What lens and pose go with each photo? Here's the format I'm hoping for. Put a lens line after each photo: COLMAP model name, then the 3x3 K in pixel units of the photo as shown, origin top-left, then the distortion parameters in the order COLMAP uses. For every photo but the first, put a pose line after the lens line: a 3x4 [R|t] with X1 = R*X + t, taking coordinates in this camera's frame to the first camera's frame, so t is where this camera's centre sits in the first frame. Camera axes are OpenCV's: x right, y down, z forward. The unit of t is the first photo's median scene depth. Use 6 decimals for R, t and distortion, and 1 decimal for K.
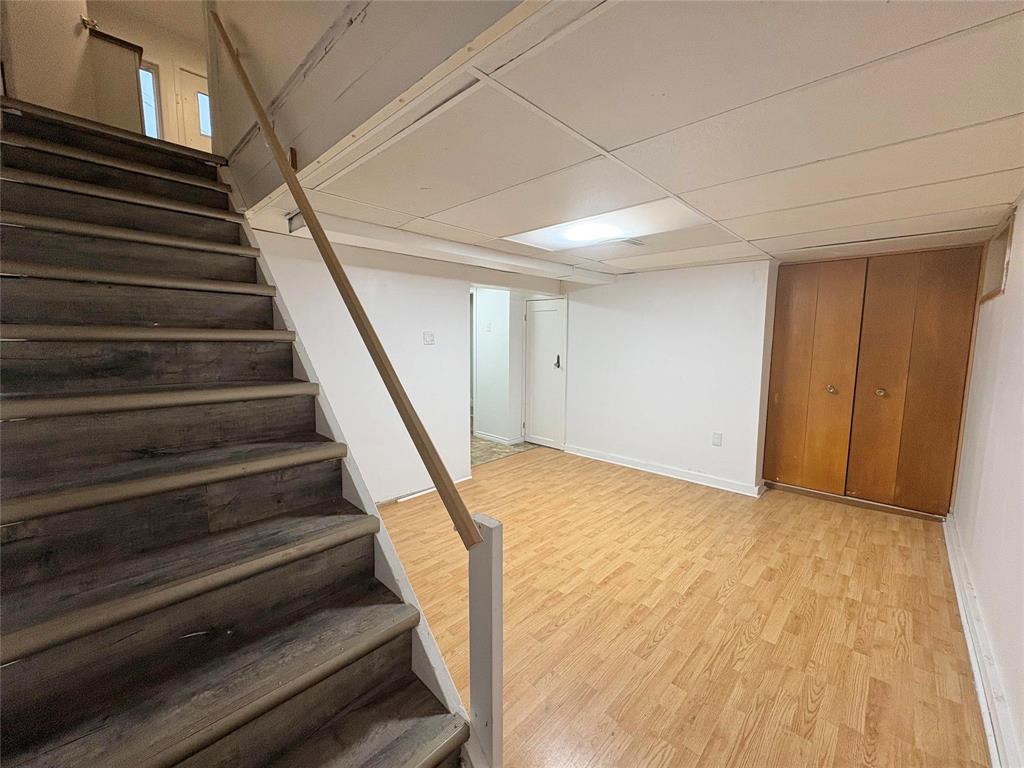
lens RADIAL K [[406.1, 0, 513.6], [0, 406.1, 381.2], [0, 0, 1]] dist [-0.000969, 0.000102]
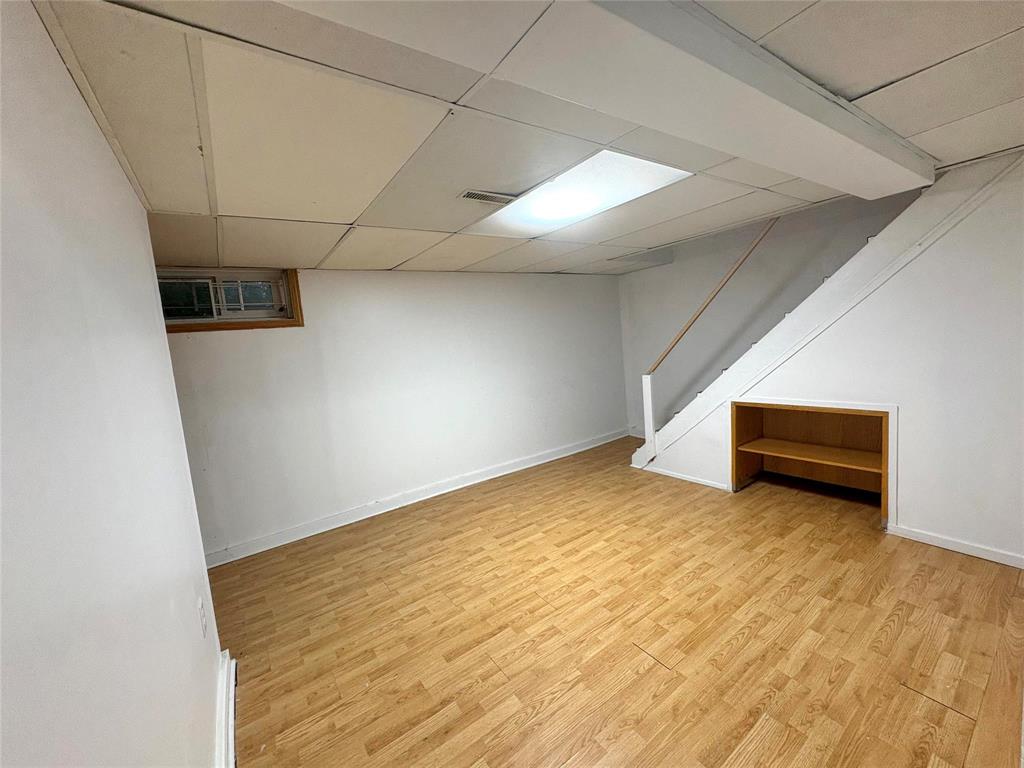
lens RADIAL K [[406.1, 0, 513.6], [0, 406.1, 381.2], [0, 0, 1]] dist [-0.000969, 0.000102]
pose [[-0.977994, 0.060435, 0.199687, 0.134254], [0.102124, 0.973293, 0.205598, -0.175947], [-0.181929, 0.221467, -0.958047, 1.640814]]
